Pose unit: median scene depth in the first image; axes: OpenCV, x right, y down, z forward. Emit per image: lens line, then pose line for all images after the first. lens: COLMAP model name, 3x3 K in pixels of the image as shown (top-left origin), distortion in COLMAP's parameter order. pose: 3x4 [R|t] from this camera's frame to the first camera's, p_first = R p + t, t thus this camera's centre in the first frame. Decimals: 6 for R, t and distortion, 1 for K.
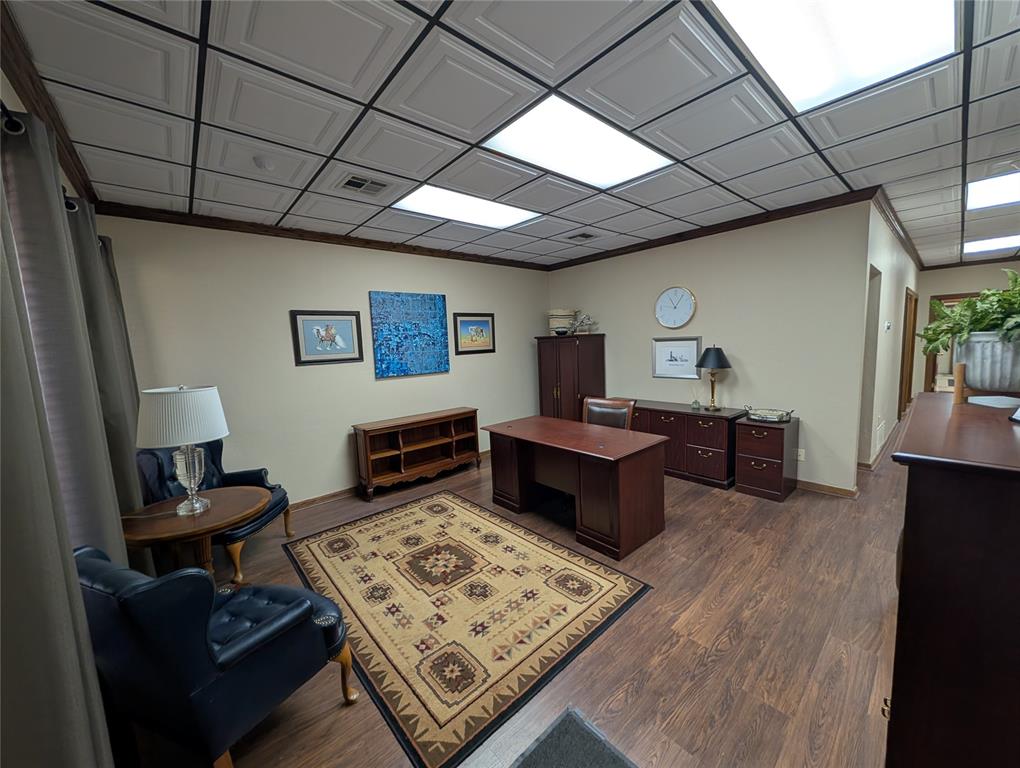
lens RADIAL K [[384.5, 0, 506.5], [0, 384.5, 384.6], [0, 0, 1]] dist [-0.003376, -0.000088]
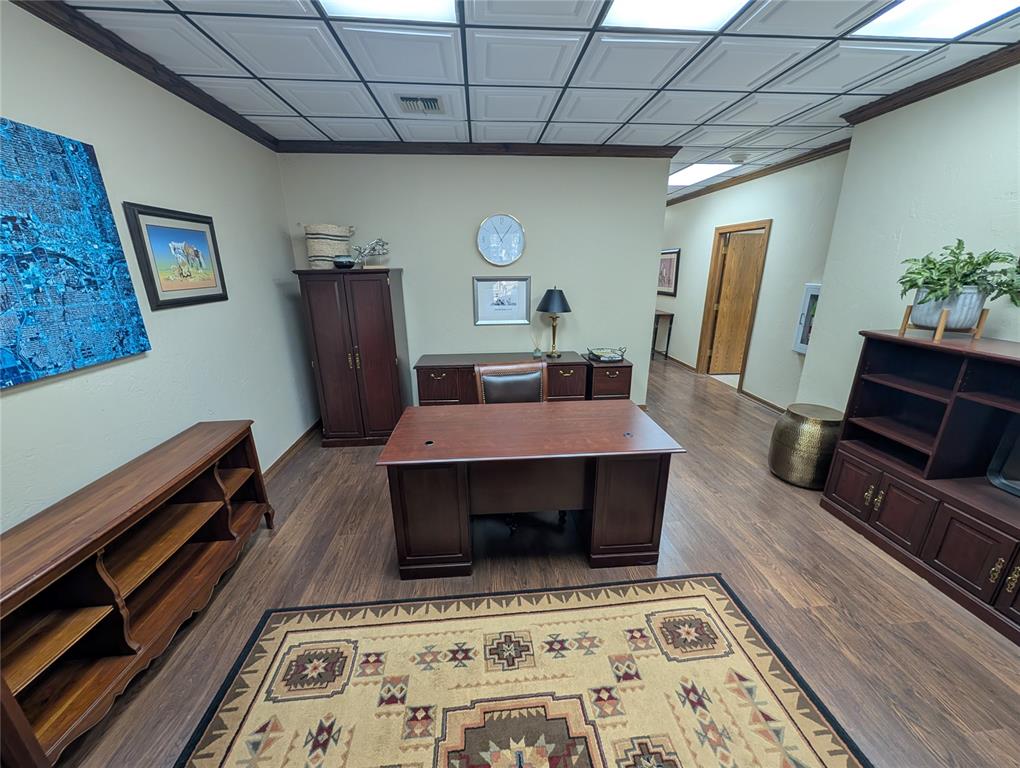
lens RADIAL K [[384.5, 0, 509.7], [0, 384.5, 385.1], [0, 0, 1]] dist [-0.003376, -0.000088]
pose [[0.589223, -0.202801, 0.782105, -0.376320], [0.071481, 0.977276, 0.199556, -0.080355], [-0.804802, -0.061677, 0.590330, 0.660029]]
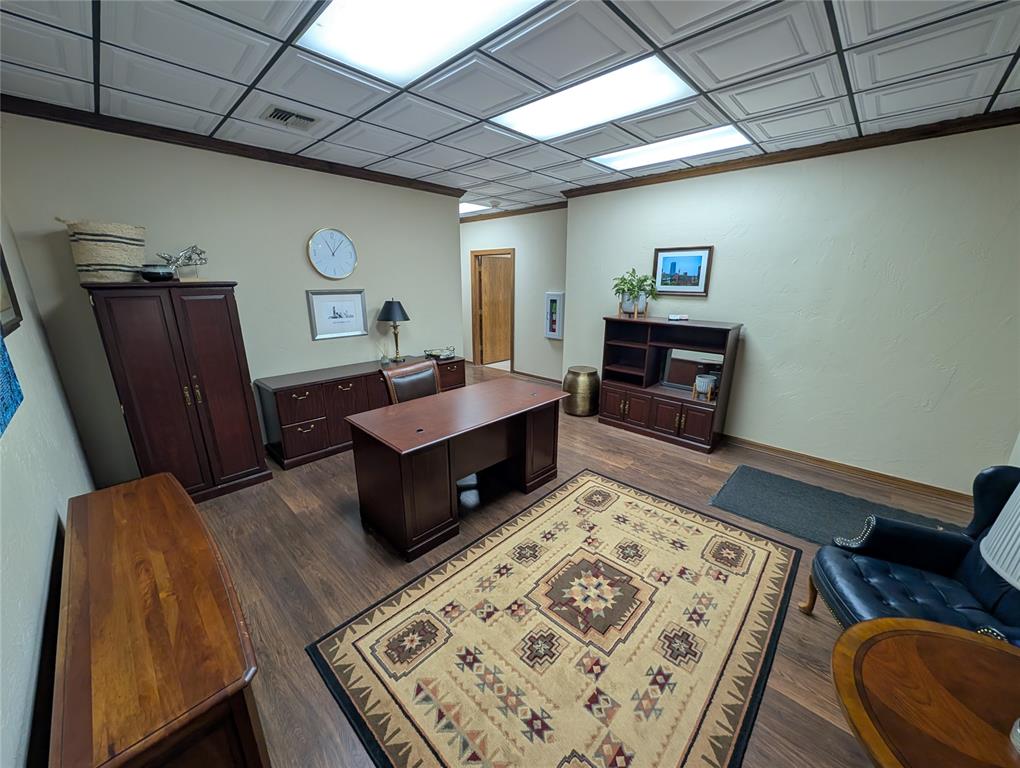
lens RADIAL K [[384.5, 0, 510.8], [0, 384.5, 385.1], [0, 0, 1]] dist [-0.003376, -0.000088]
pose [[-0.098573, -0.225090, 0.969339, -0.681467], [0.110671, 0.965560, 0.235467, -0.108252], [-0.988957, 0.130489, -0.070267, 0.992161]]
